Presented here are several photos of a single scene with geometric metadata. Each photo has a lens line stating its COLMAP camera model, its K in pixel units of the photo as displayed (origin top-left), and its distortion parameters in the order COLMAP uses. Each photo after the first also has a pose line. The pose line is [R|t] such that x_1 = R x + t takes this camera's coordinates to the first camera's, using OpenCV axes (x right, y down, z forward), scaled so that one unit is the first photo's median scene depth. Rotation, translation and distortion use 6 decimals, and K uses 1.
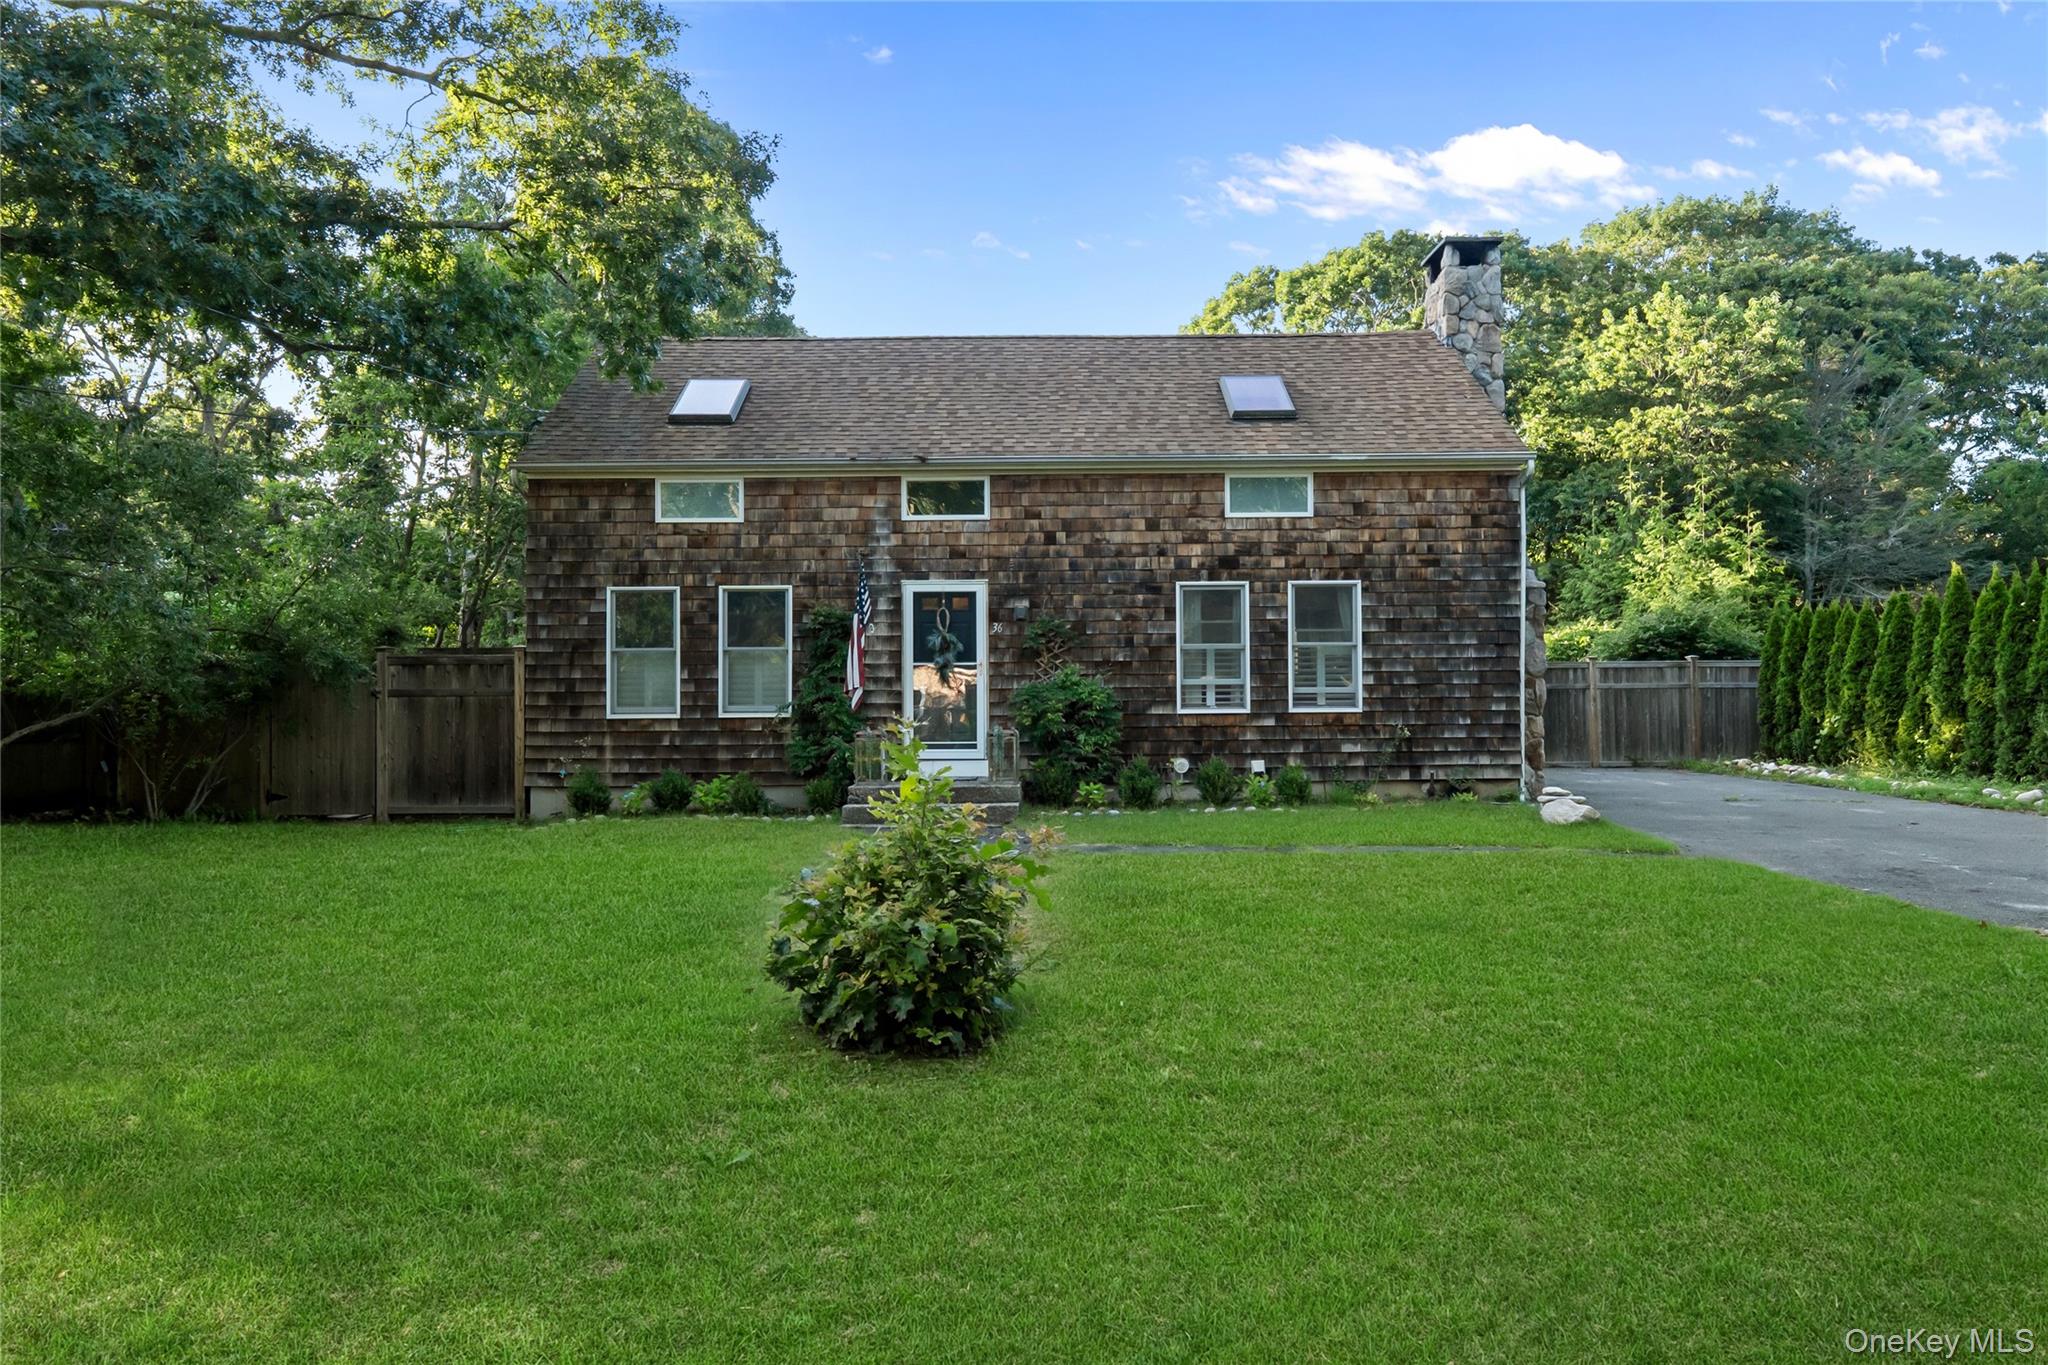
lens RADIAL K [[1242.5, 0, 1023.5], [0, 1242.5, 678.0], [0, 0, 1]] dist [0.000719, 0.000254]
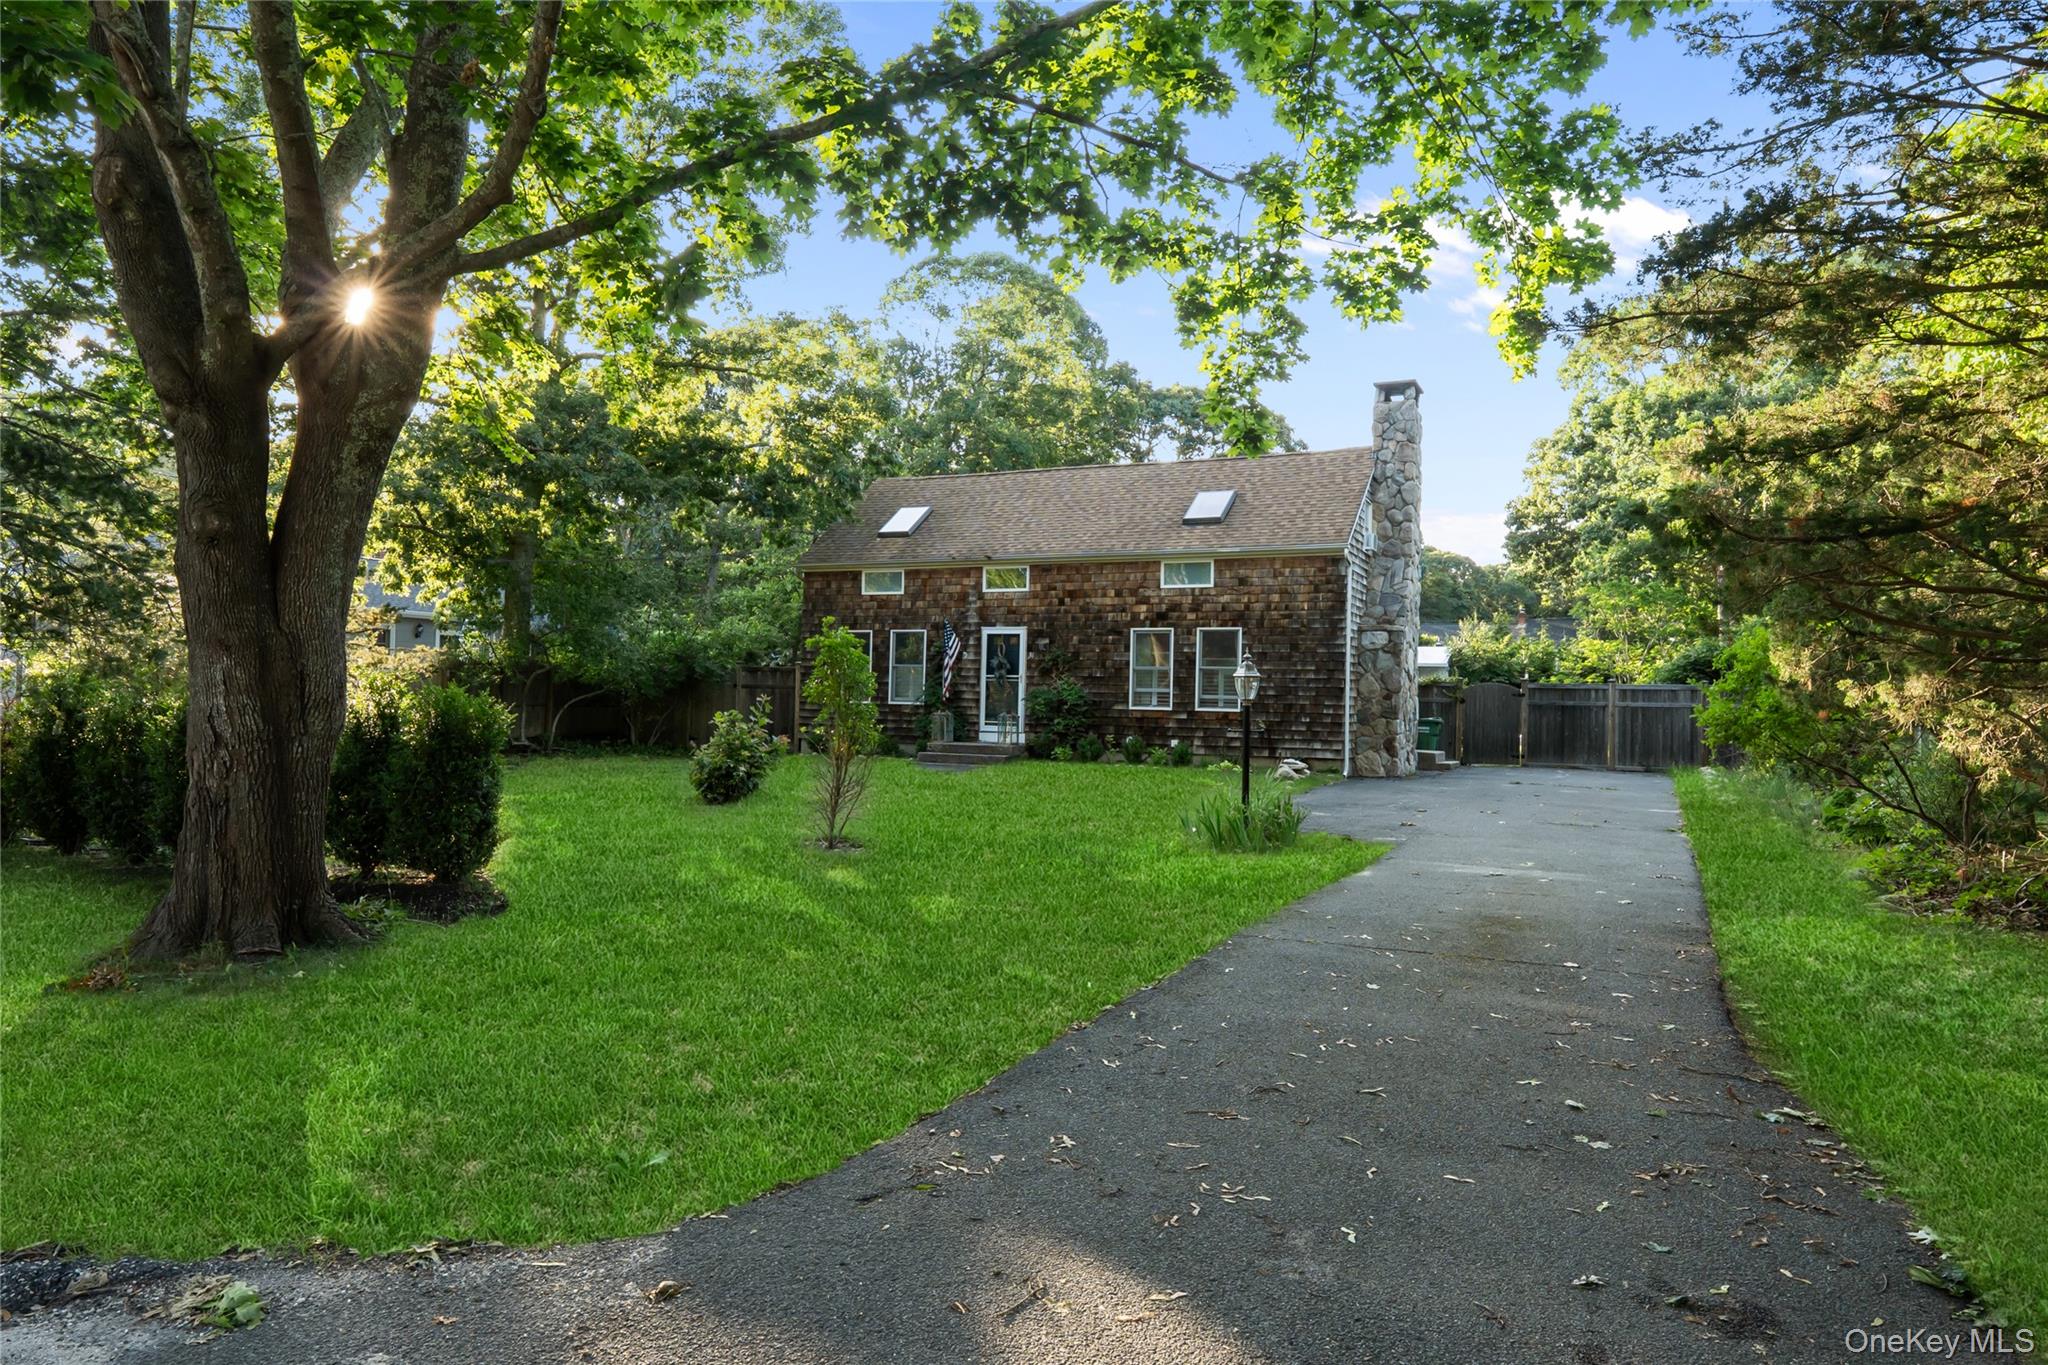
lens RADIAL K [[1242.5, 0, 1024.3], [0, 1242.5, 683.6], [0, 0, 1]] dist [0.000719, 0.000254]
pose [[0.902361, 0.021018, -0.430469, 0.697903], [-0.022473, 0.999746, 0.001704, -0.004466], [0.430395, 0.008136, 0.902604, -0.527432]]
